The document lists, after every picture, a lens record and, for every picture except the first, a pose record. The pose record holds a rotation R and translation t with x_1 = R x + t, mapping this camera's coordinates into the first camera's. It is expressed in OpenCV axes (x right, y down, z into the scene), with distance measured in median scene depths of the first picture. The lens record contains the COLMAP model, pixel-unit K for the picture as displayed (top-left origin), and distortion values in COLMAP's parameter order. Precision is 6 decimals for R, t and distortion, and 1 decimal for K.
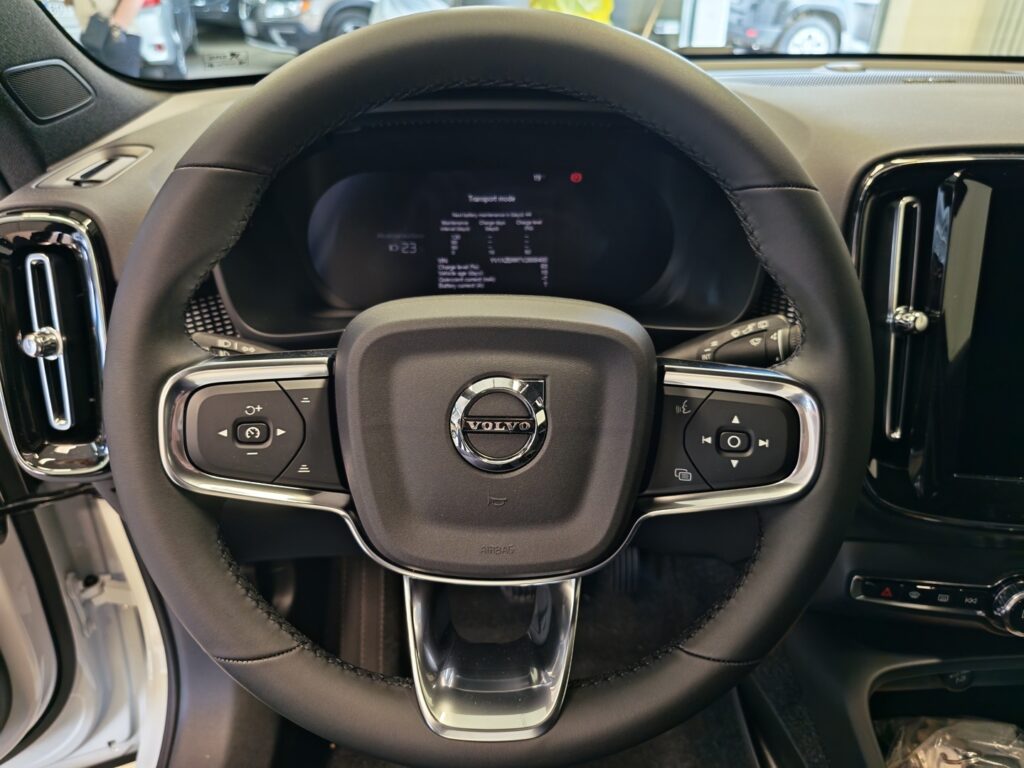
lens RADIAL K [[777.4, 0, 512.0], [0, 777.4, 384.0], [0, 0, 1]] dist [0.003749, 0.000397]
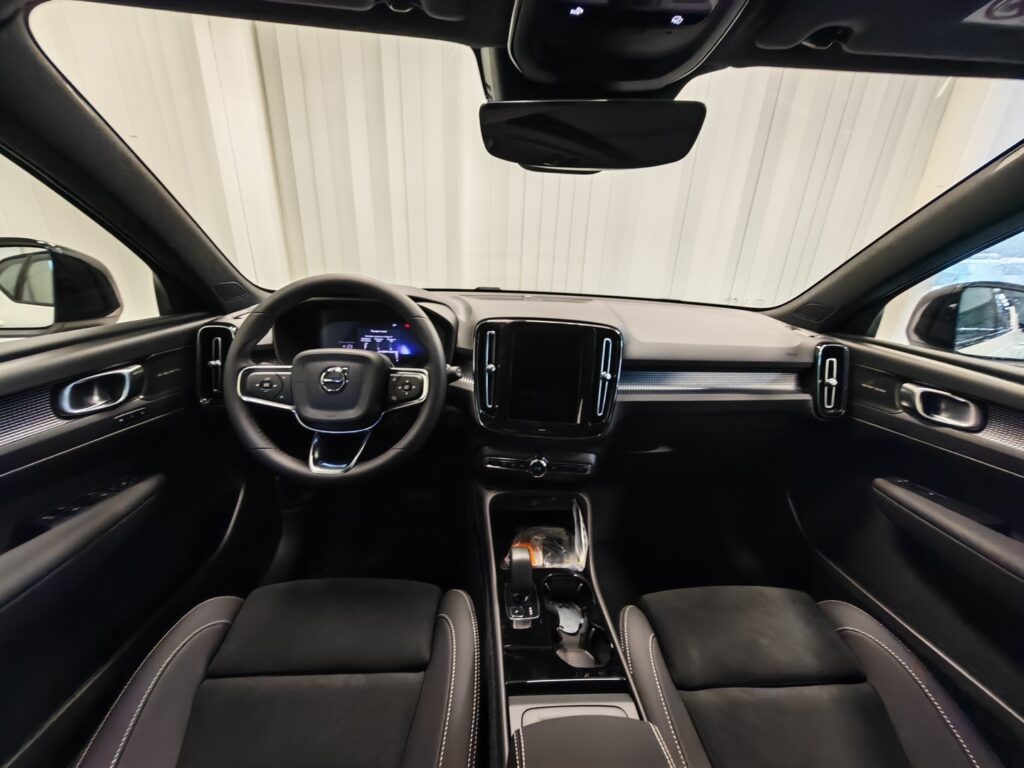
lens RADIAL K [[400.9, 0, 512.0], [0, 400.9, 384.0], [0, 0, 1]] dist [0.001488, 0.000073]
pose [[0.998634, 0.029508, 0.043113, 0.524430], [-0.021992, 0.985976, -0.165434, 0.253054], [-0.047390, 0.164260, 0.985278, -0.625639]]
